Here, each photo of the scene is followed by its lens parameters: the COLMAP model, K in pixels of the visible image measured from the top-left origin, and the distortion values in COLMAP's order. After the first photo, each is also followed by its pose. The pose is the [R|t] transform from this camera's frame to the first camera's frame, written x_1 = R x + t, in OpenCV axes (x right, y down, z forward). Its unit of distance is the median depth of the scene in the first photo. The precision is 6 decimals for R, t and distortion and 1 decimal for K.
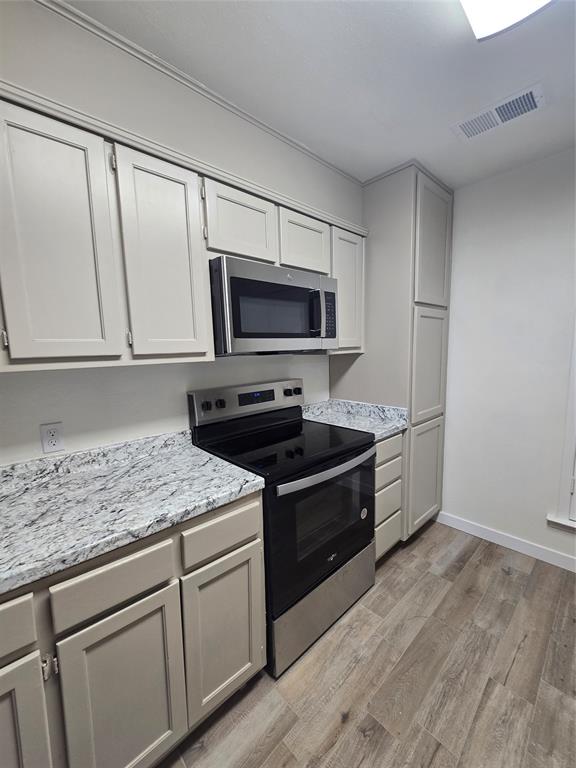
lens RADIAL K [[316.3, 0, 297.2], [0, 316.3, 389.7], [0, 0, 1]] dist [-0.001007, 0.000069]
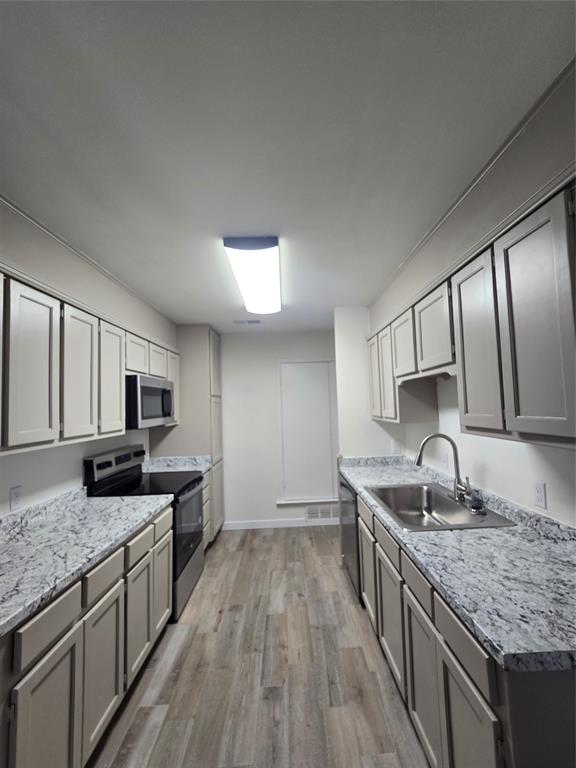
lens RADIAL K [[316.3, 0, 297.2], [0, 316.3, 389.7], [0, 0, 1]] dist [-0.001007, 0.000069]
pose [[0.673165, 0.038476, 0.738491, -0.808469], [0.114243, 0.981245, -0.155262, 0.036235], [-0.730615, 0.188884, 0.656144, -0.701574]]
